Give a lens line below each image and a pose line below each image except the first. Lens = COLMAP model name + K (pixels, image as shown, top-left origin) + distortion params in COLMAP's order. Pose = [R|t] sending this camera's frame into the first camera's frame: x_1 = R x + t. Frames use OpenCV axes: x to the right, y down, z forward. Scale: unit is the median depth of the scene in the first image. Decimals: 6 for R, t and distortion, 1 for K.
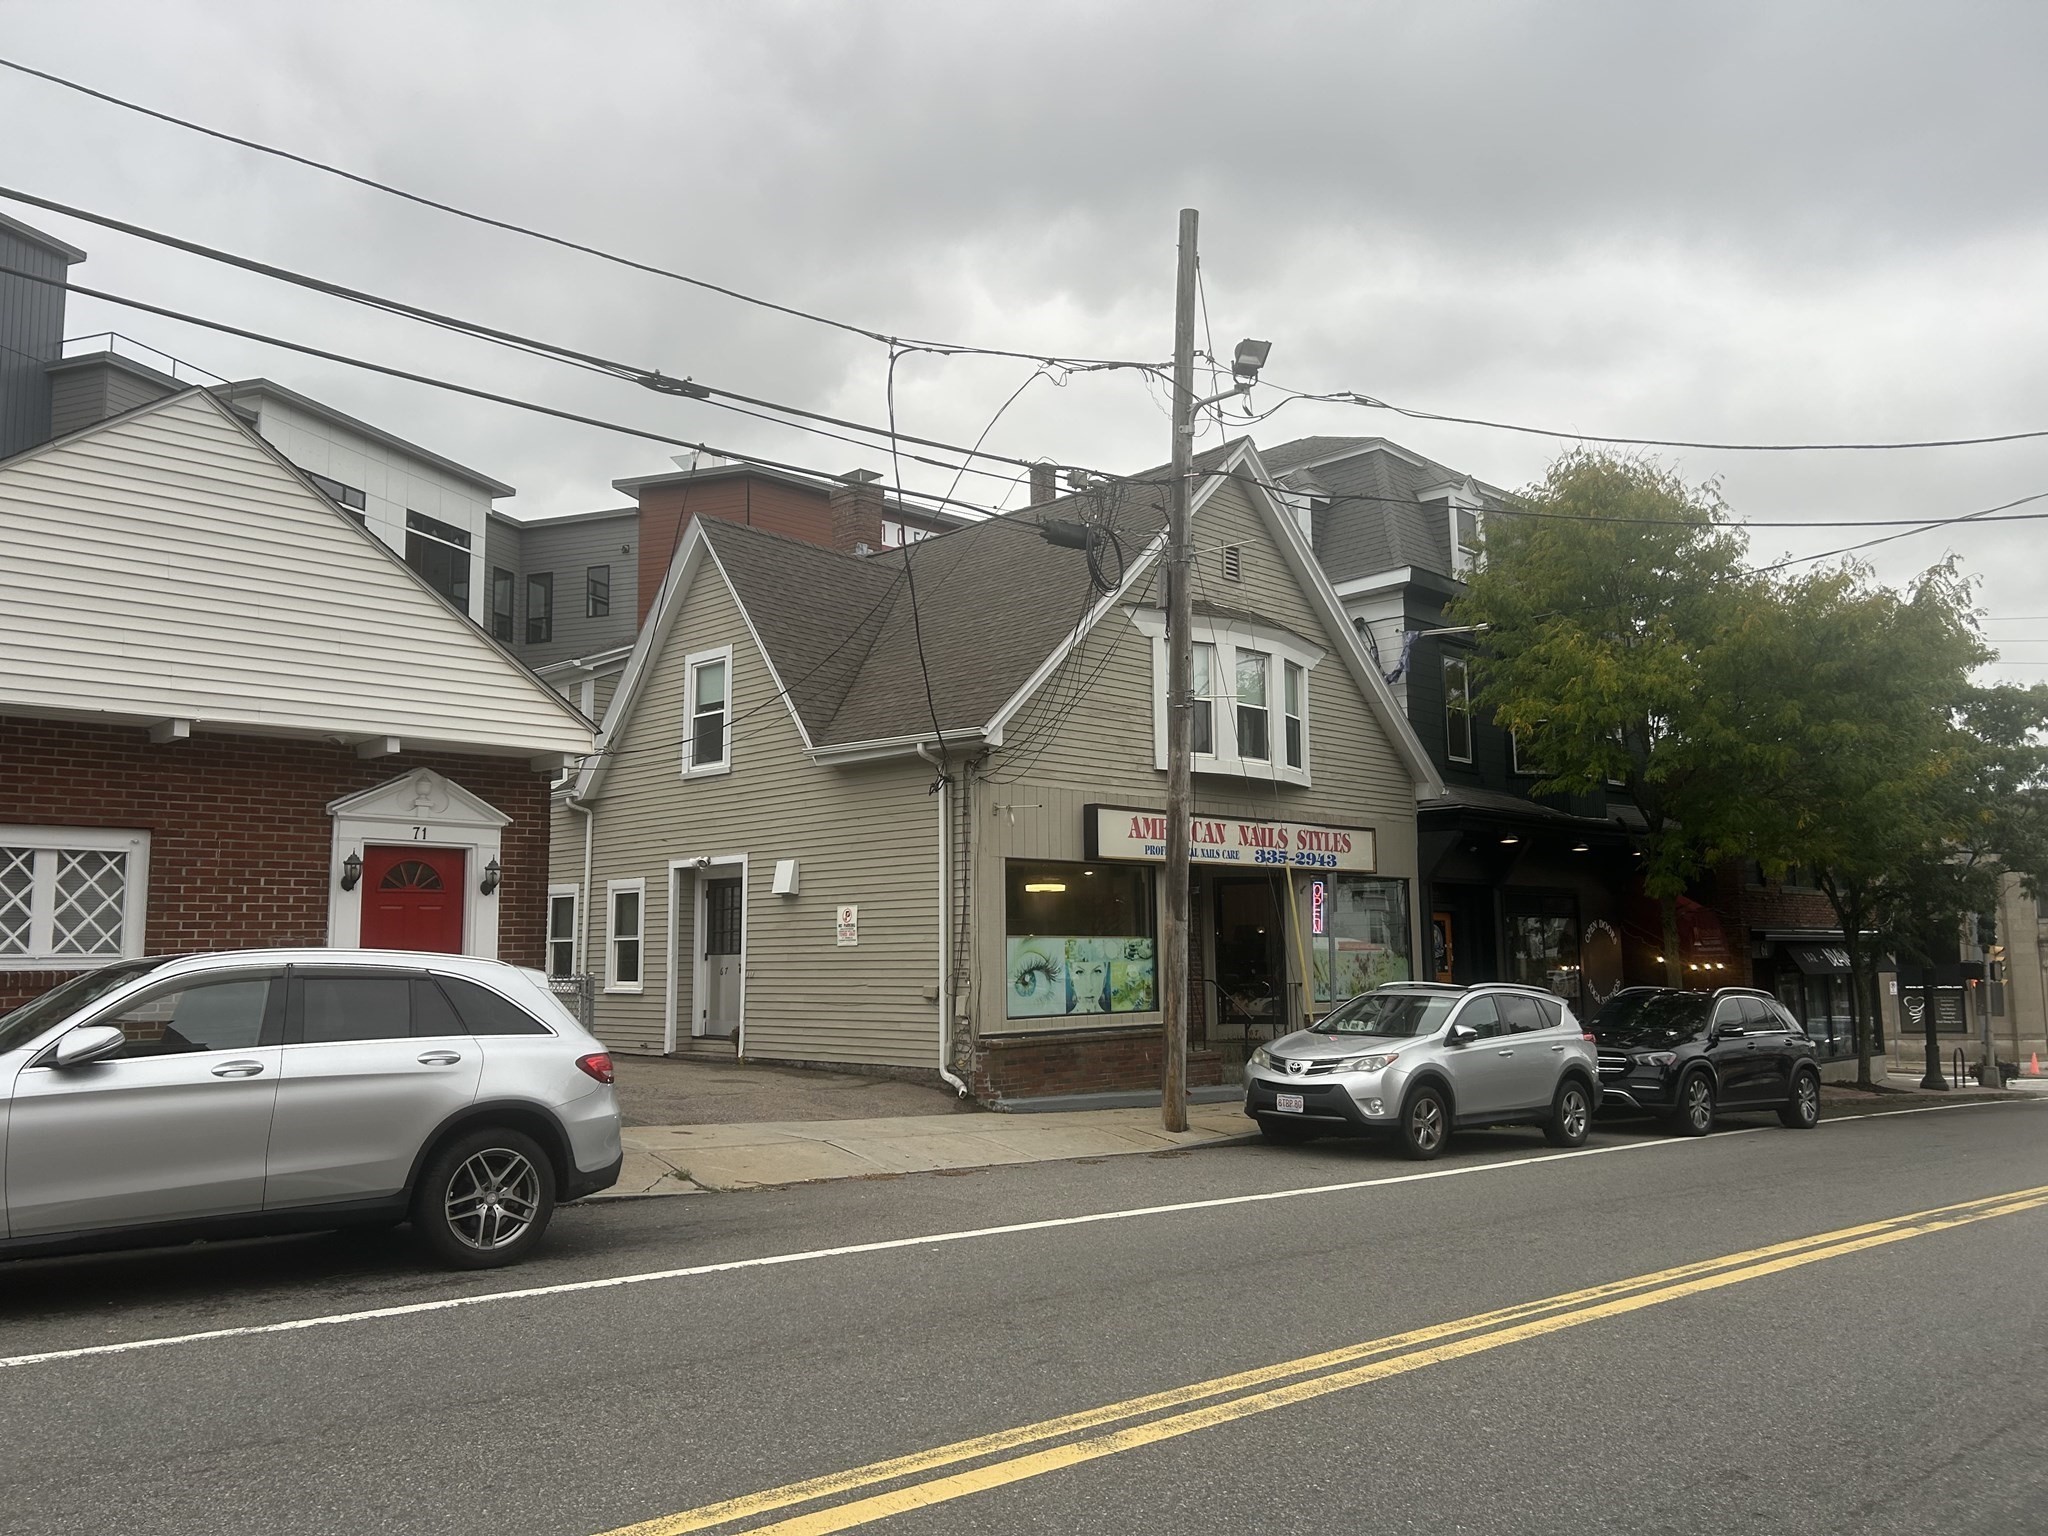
lens RADIAL K [[1568.7, 0, 1024.0], [0, 1568.7, 768.0], [0, 0, 1]] dist [0.032983, -0.001575]
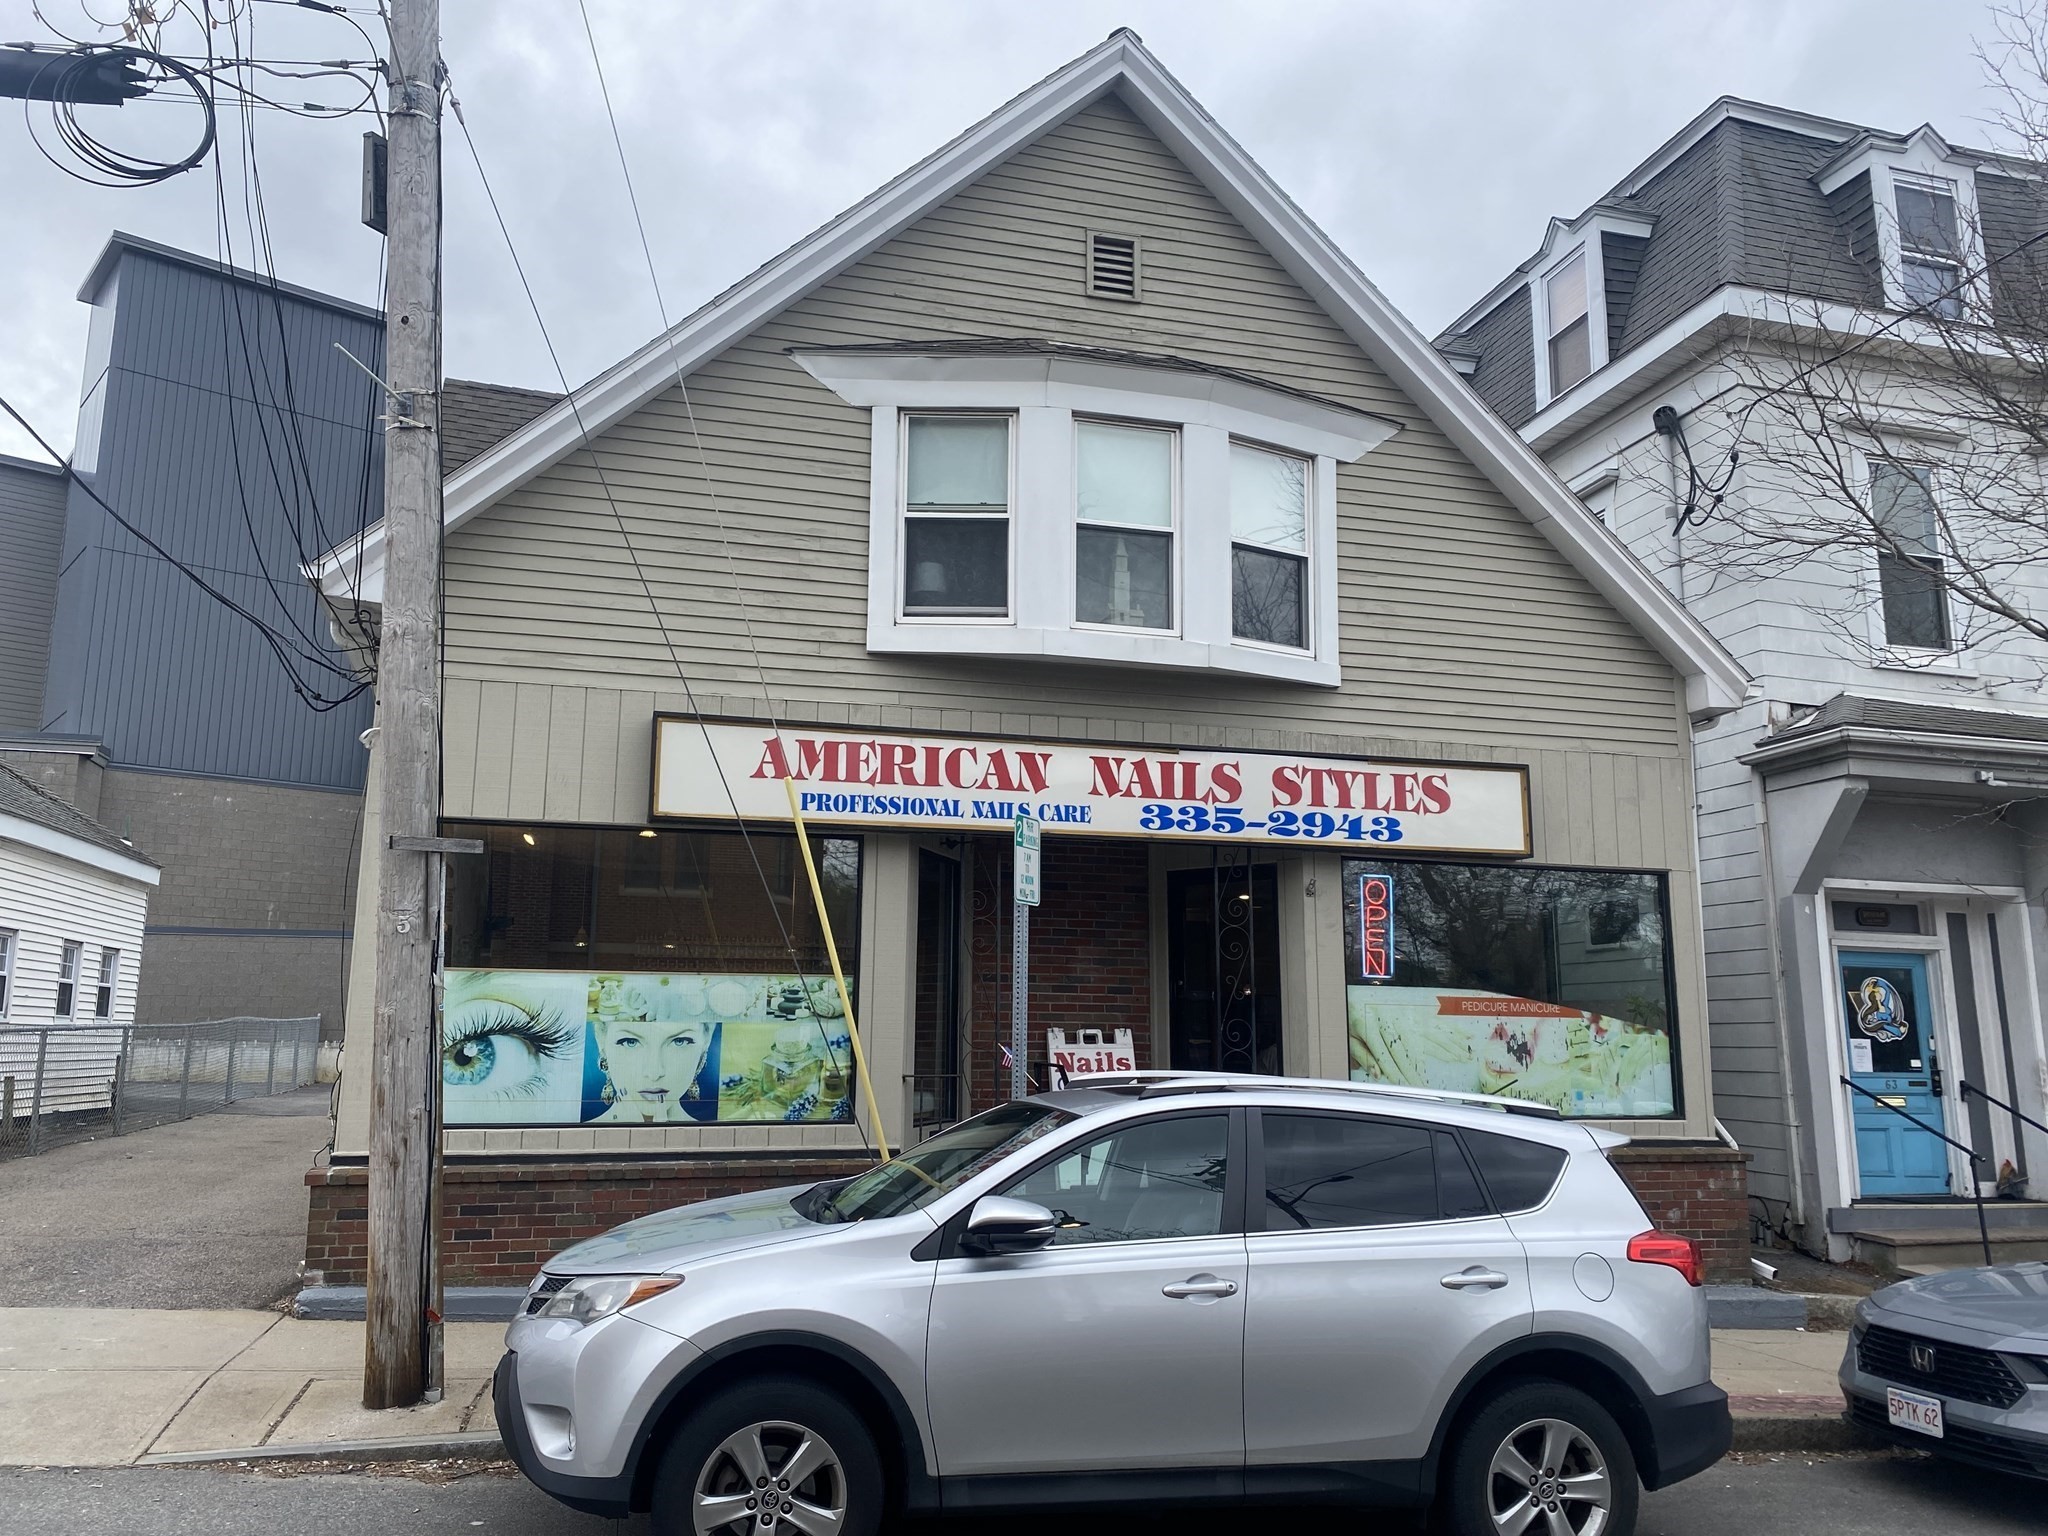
lens RADIAL K [[1547.3, 0, 1024.0], [0, 1547.3, 768.0], [0, 0, 1]] dist [0.090576, -0.170953]
pose [[0.867250, -0.071390, -0.492728, 0.364611], [0.042026, 0.996631, -0.070430, 0.074670], [0.496096, 0.040373, 0.867329, 0.559757]]
